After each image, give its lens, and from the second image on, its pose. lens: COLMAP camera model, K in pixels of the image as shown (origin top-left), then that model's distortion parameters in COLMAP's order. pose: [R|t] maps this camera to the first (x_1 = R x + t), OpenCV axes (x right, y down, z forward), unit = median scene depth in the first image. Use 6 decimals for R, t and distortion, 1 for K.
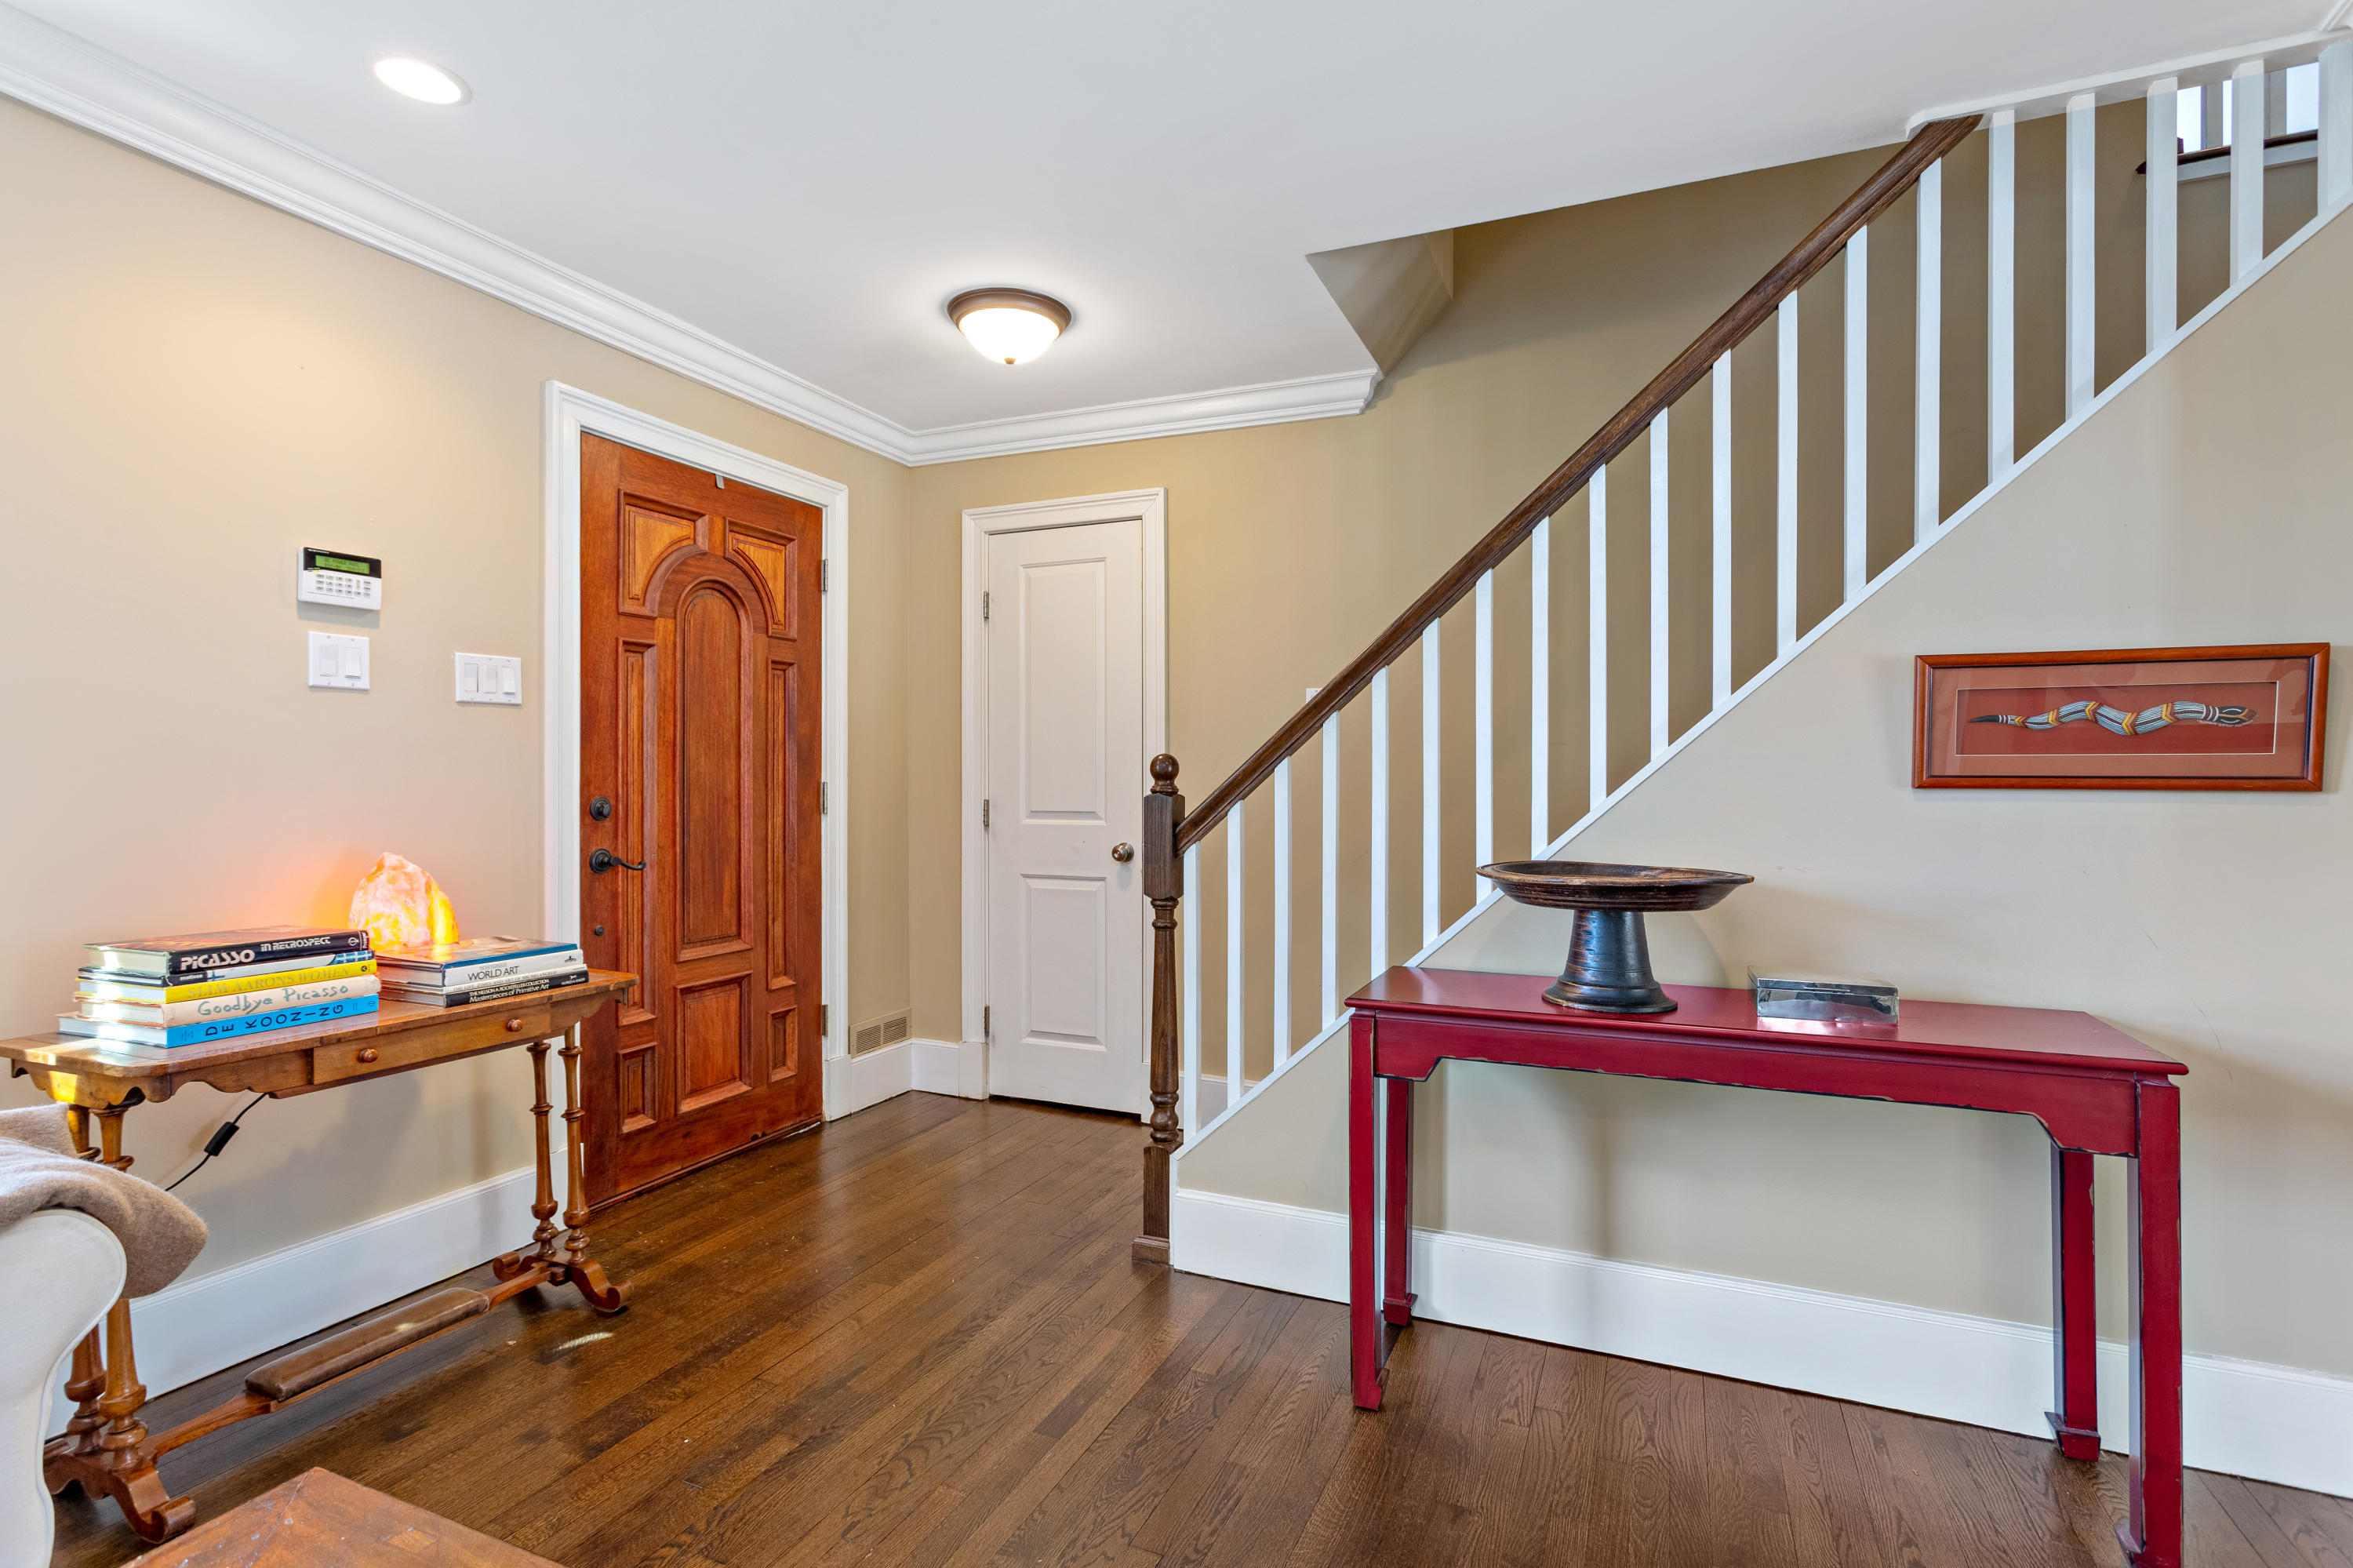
lens RADIAL K [[1134.0, 0, 1170.9], [0, 1134.0, 781.2], [0, 0, 1]] dist [-0.002916, -0.001292]
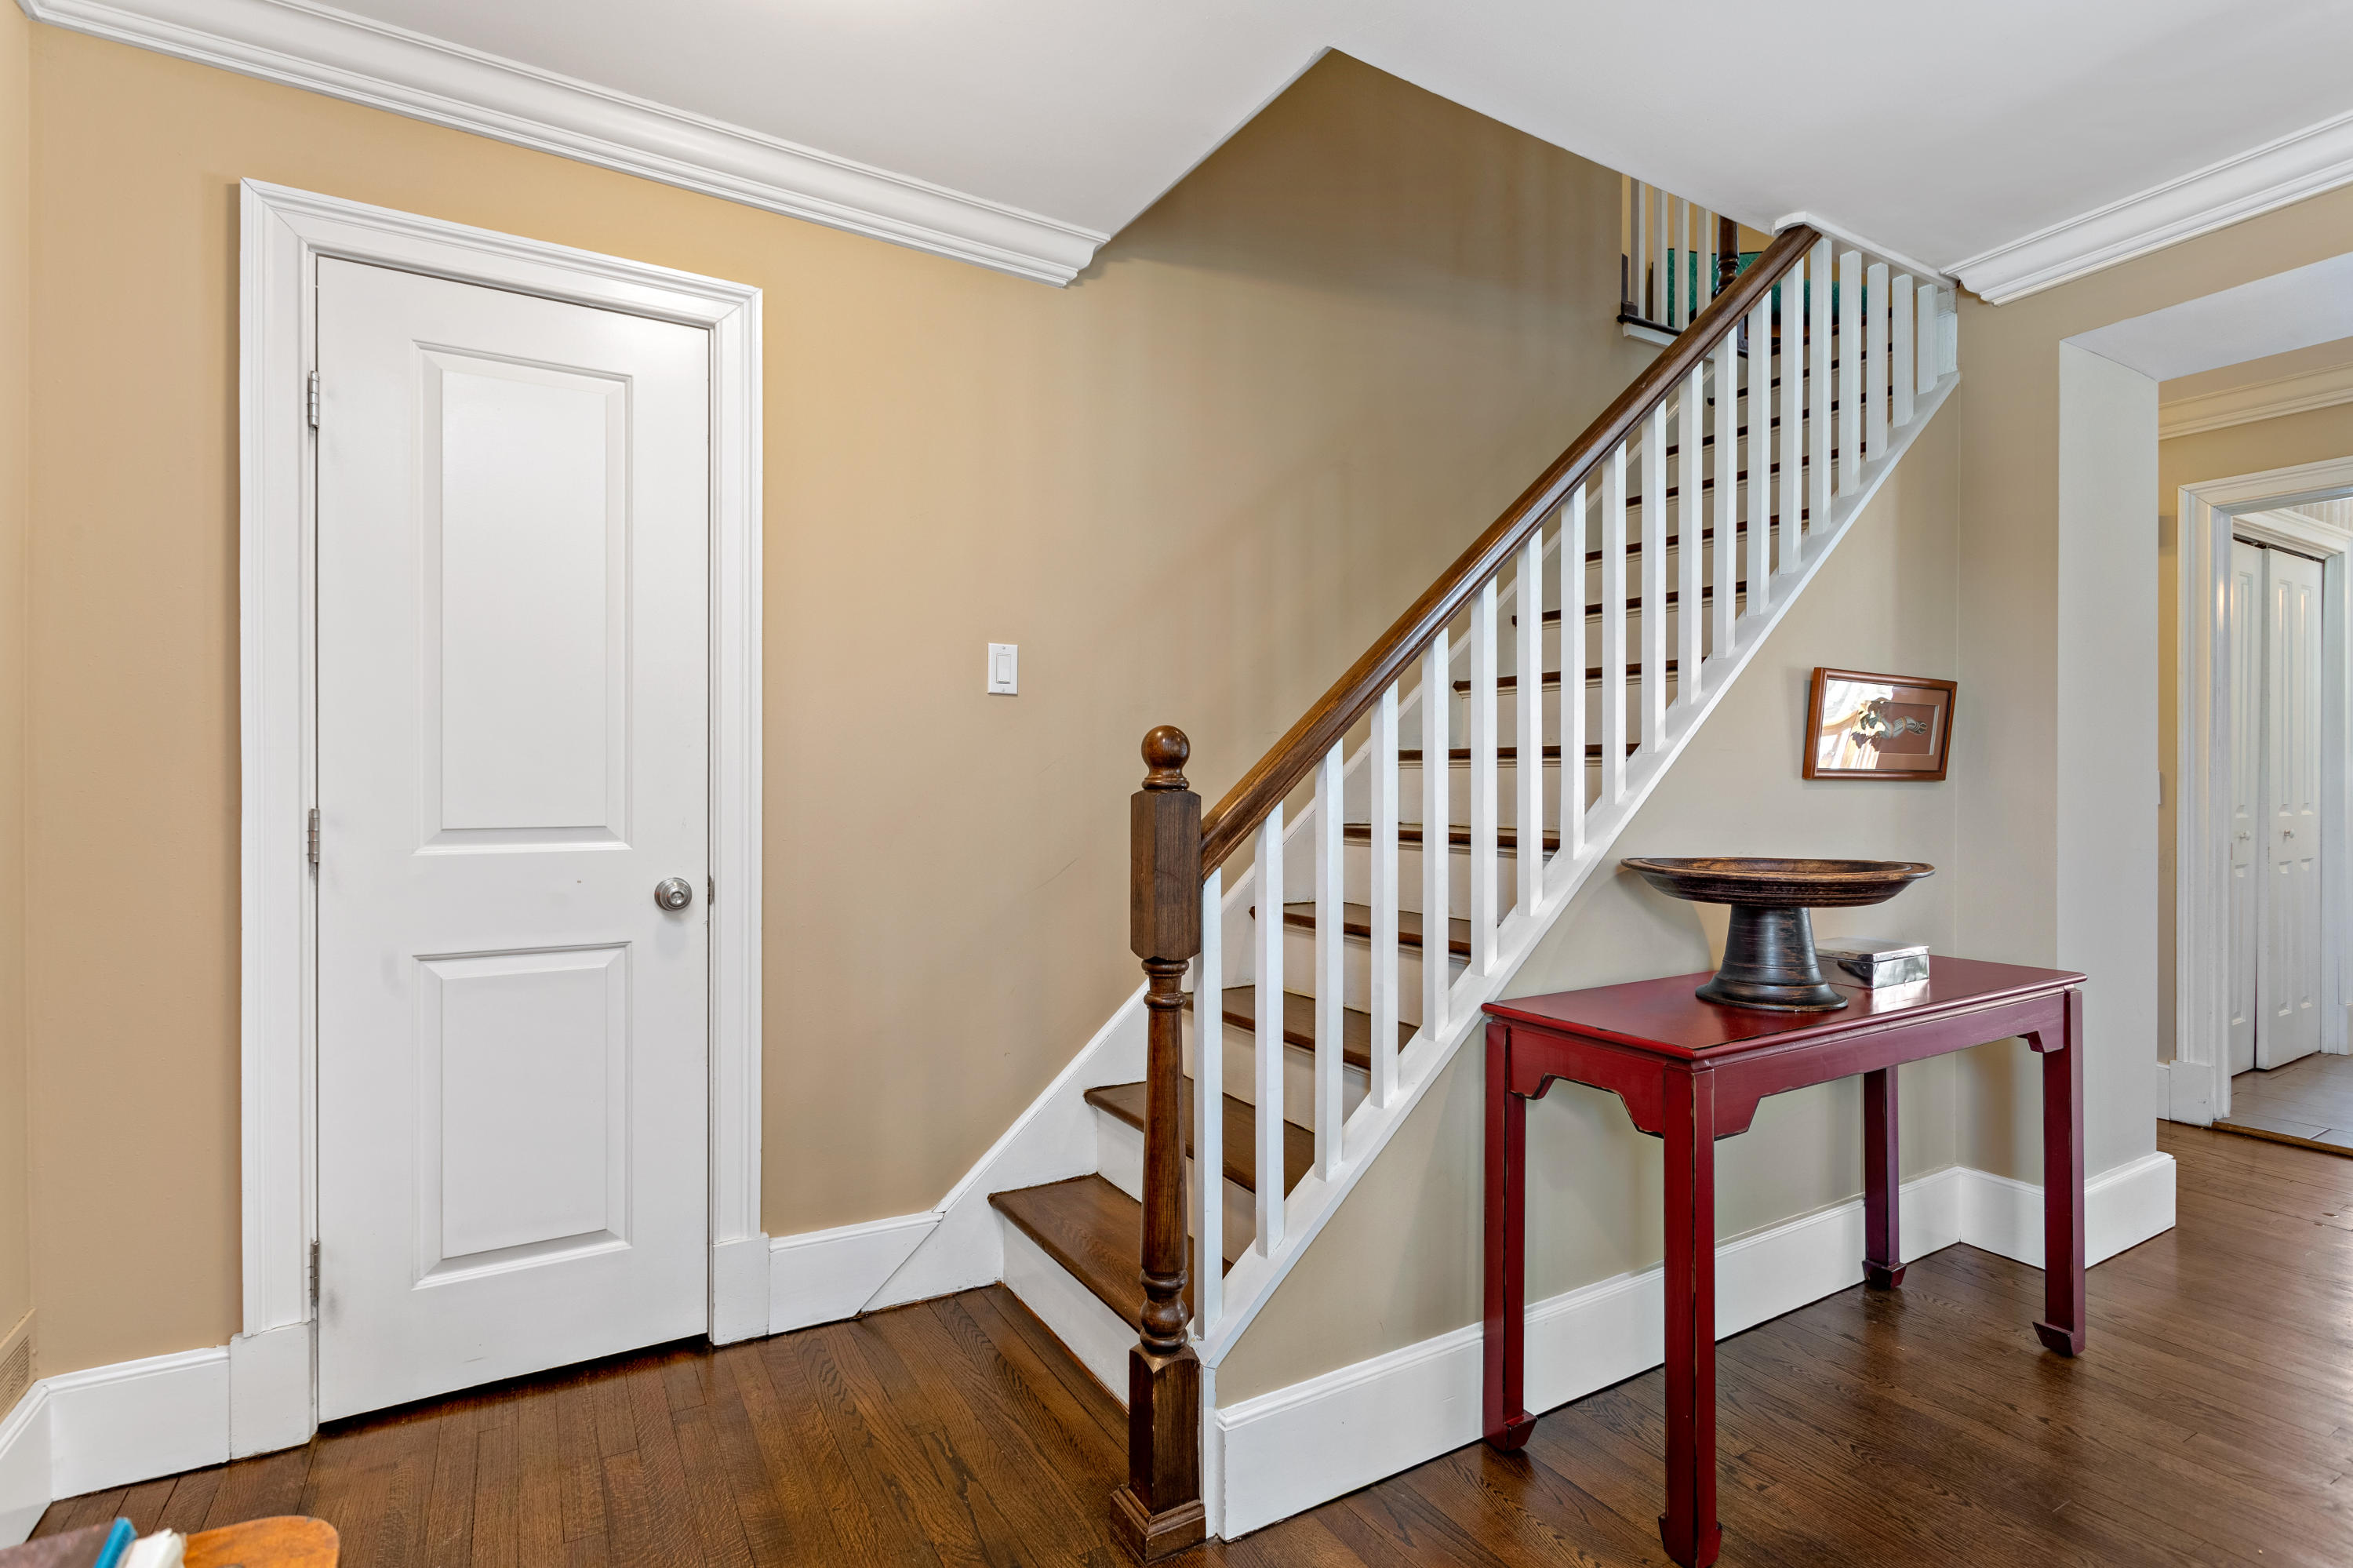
lens RADIAL K [[1134.0, 0, 1170.9], [0, 1134.0, 781.2], [0, 0, 1]] dist [-0.002916, -0.001292]
pose [[0.568632, 0.000520, 0.822592, -0.513248], [-0.001296, 0.999999, 0.000264, 0.005986], [-0.822591, -0.001216, 0.568632, 0.637580]]
